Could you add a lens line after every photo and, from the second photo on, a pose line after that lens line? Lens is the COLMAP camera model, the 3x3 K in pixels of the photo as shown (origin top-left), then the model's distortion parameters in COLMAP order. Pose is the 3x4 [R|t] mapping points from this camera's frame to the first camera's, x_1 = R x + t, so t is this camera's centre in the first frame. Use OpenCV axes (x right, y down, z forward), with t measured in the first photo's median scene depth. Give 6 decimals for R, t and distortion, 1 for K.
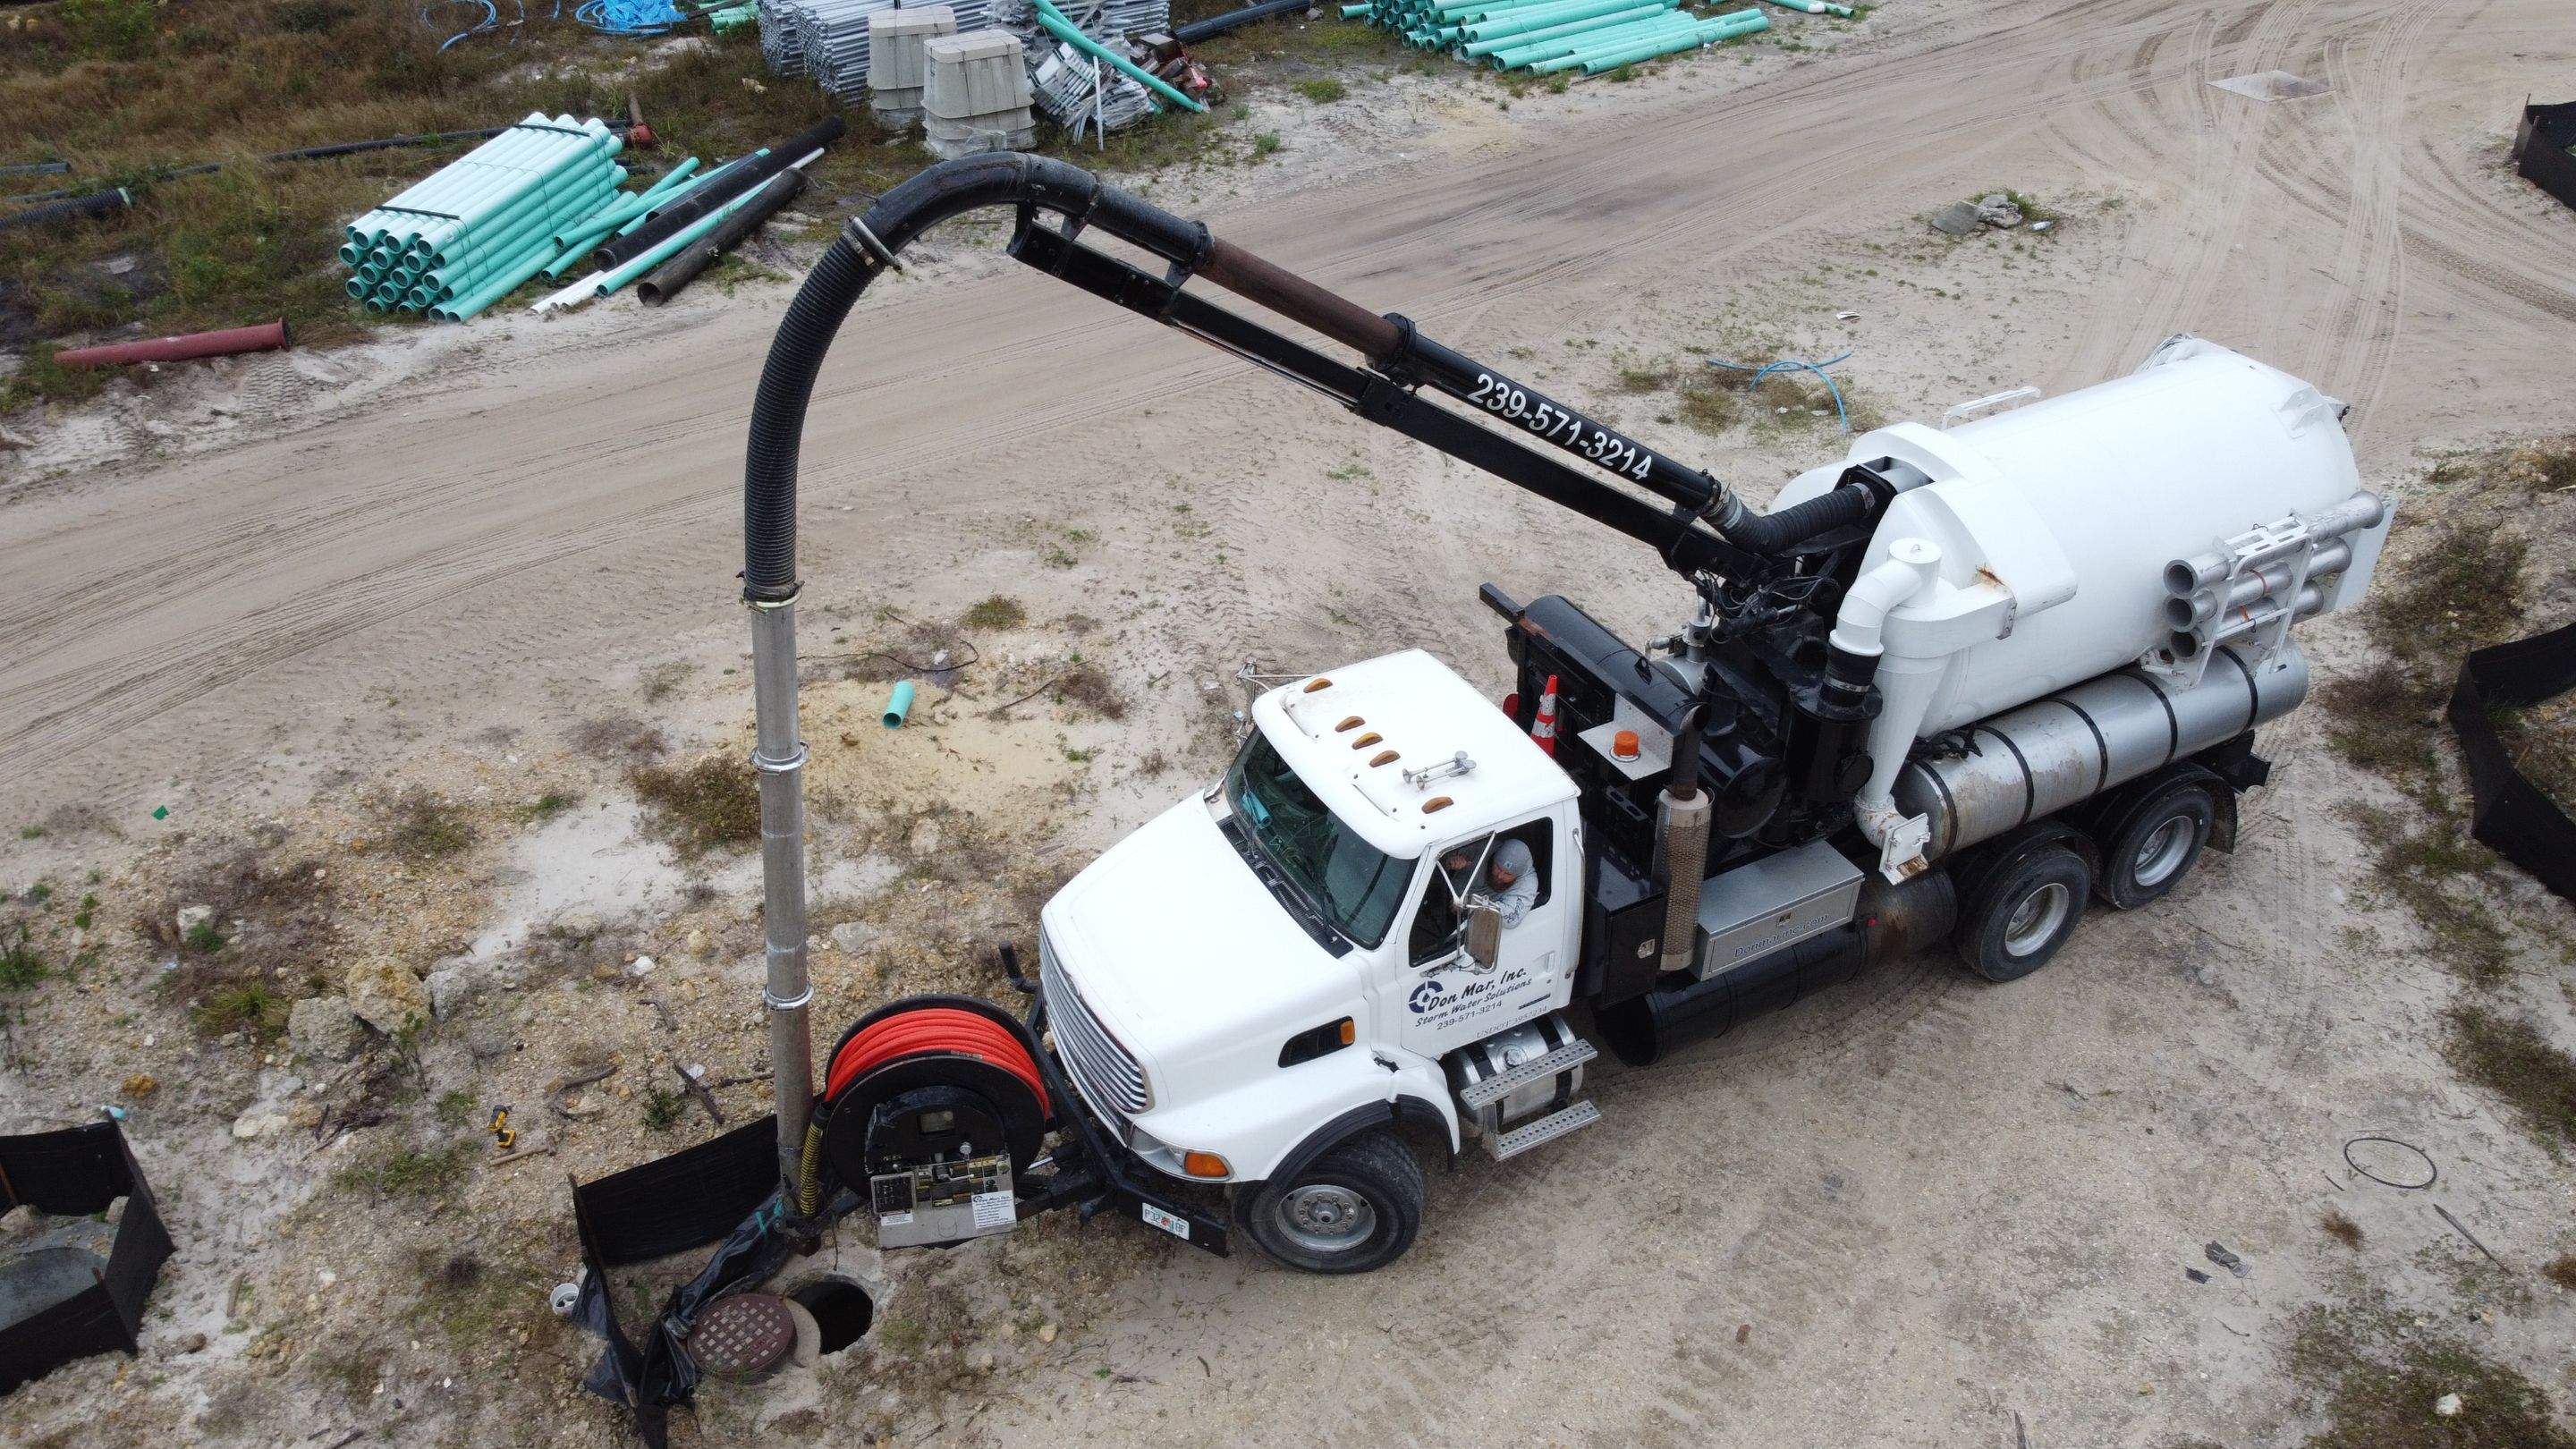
lens RADIAL K [[1956.7, 0, 1284.6], [0, 1956.7, 702.4], [0, 0, 1]] dist [-0.001940, -0.001970]
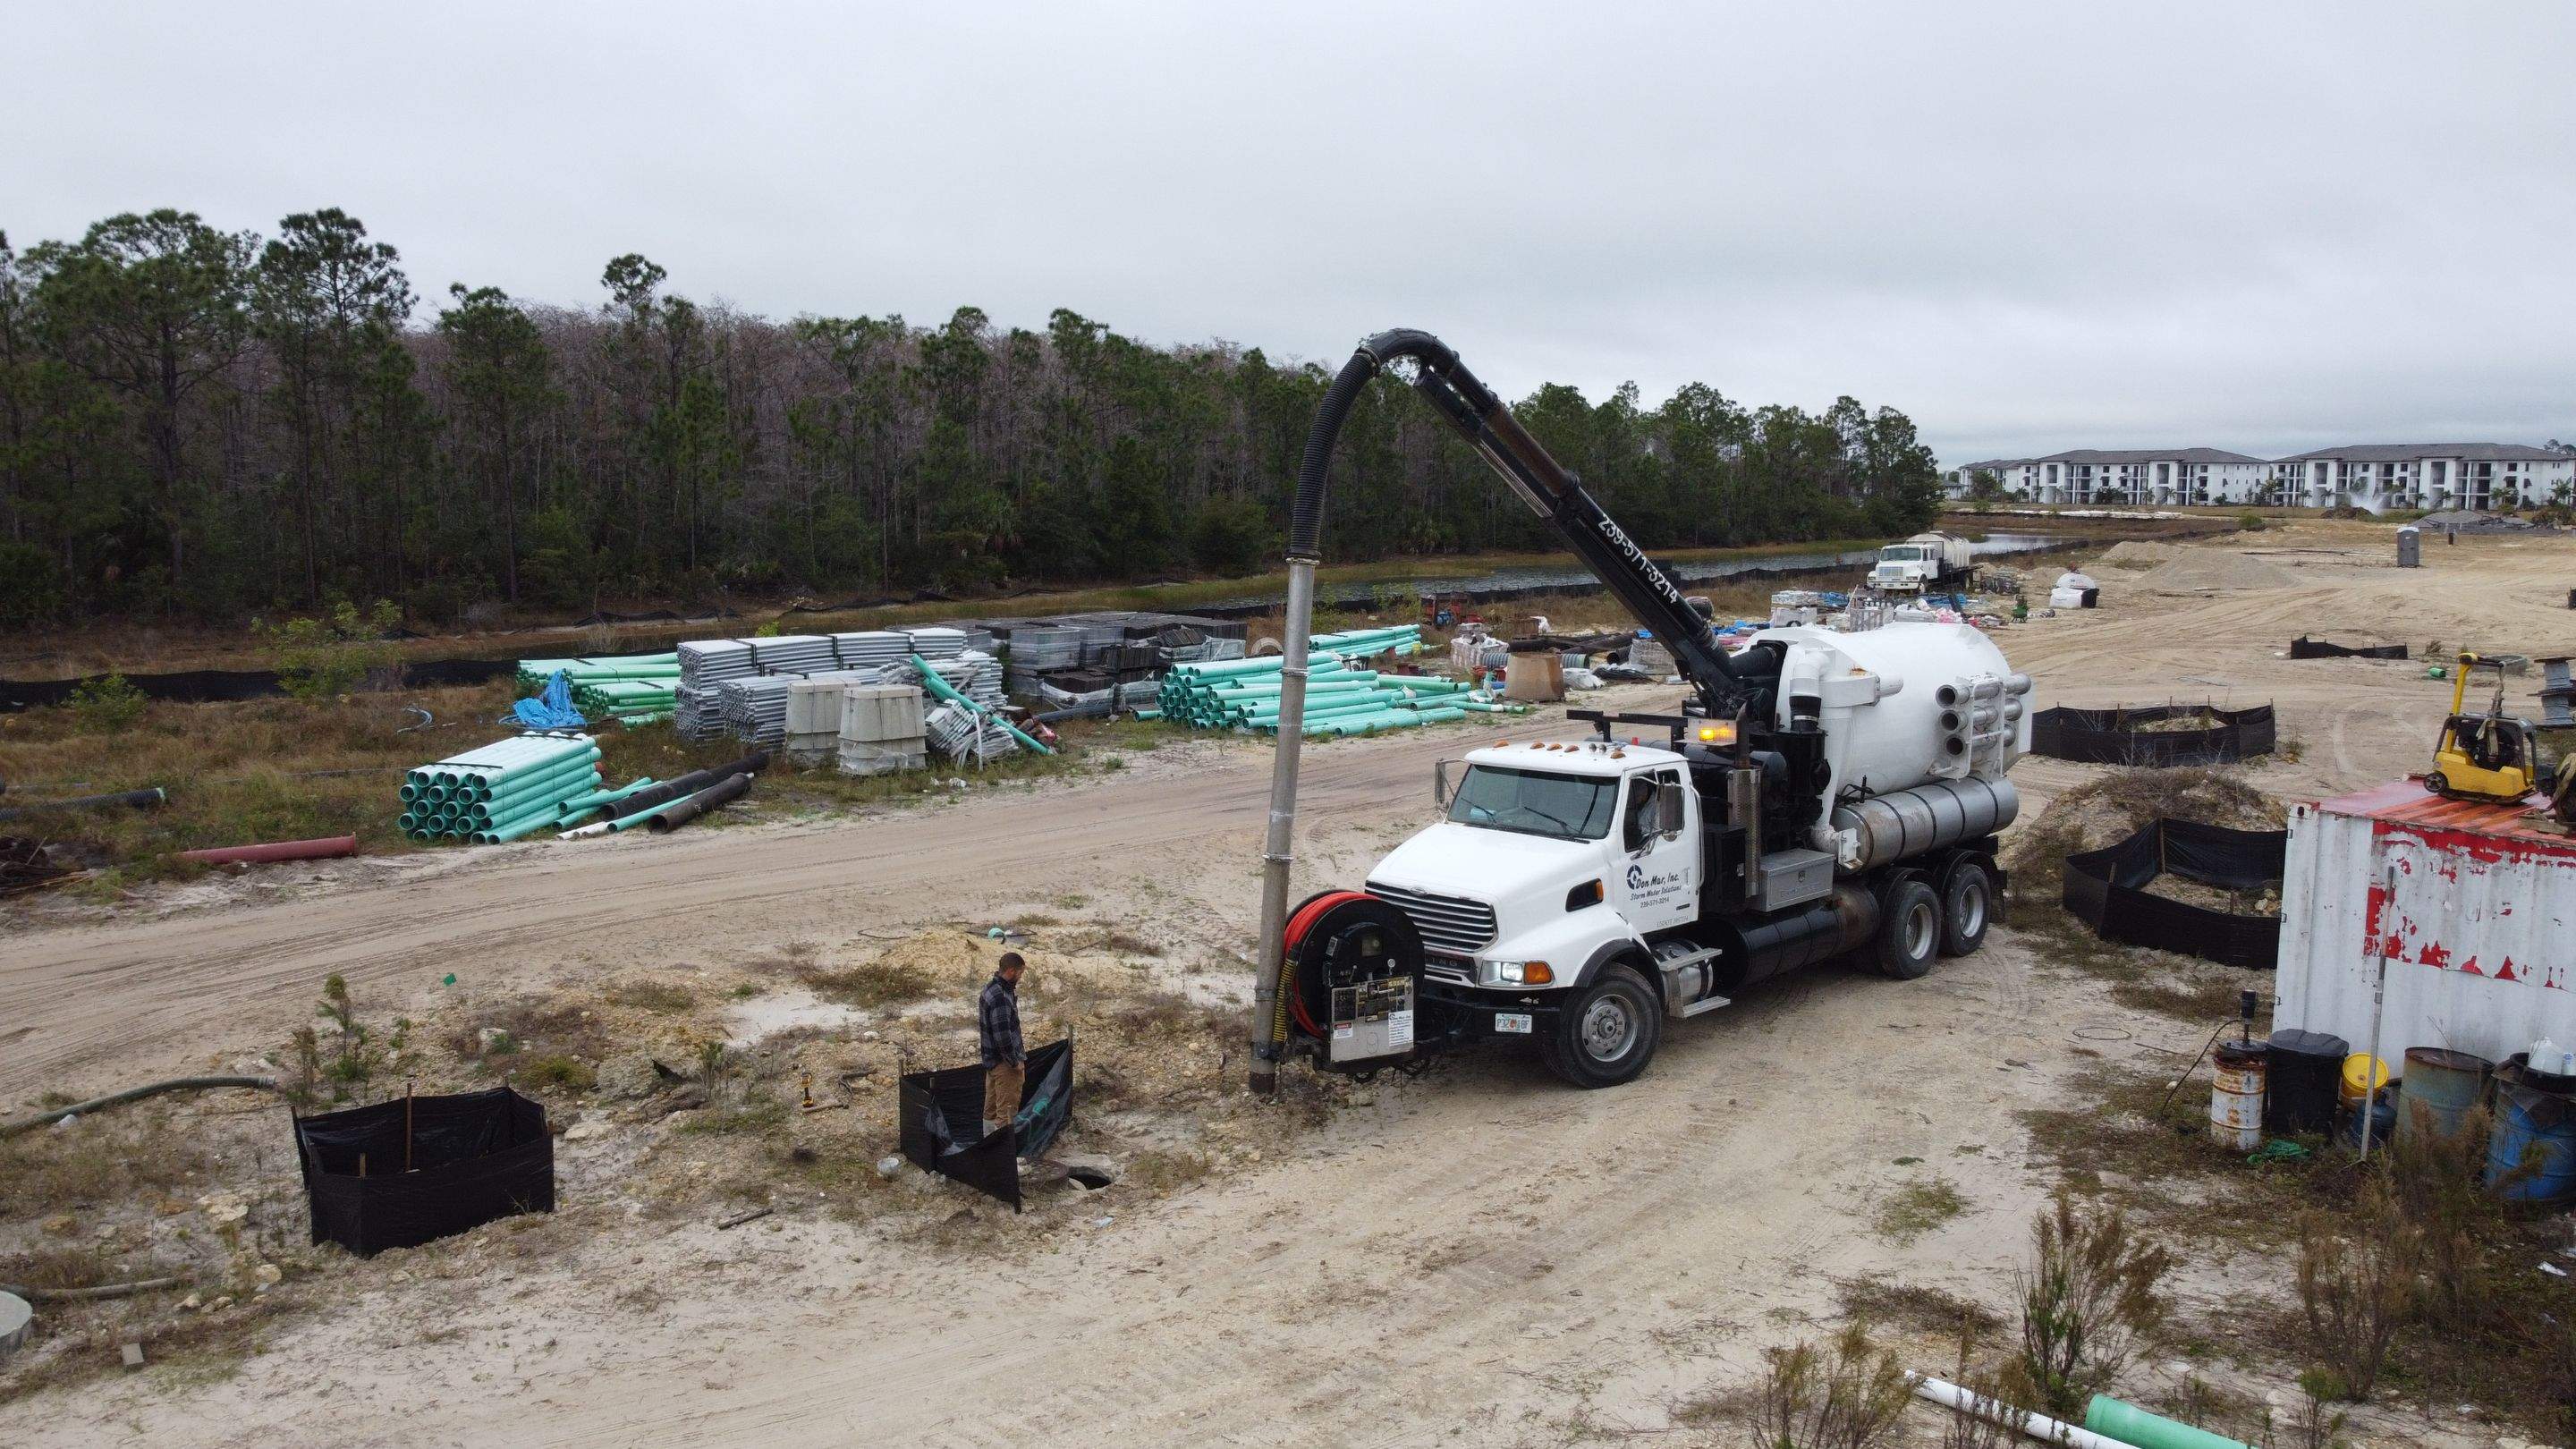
lens RADIAL K [[1956.7, 0, 1280.6], [0, 1956.7, 700.2], [0, 0, 1]] dist [-0.001940, -0.001970]
pose [[0.981357, -0.012059, 0.191816, -0.291700], [0.100192, 0.883789, -0.457033, 0.537431], [-0.164014, 0.467731, 0.868520, -0.279162]]
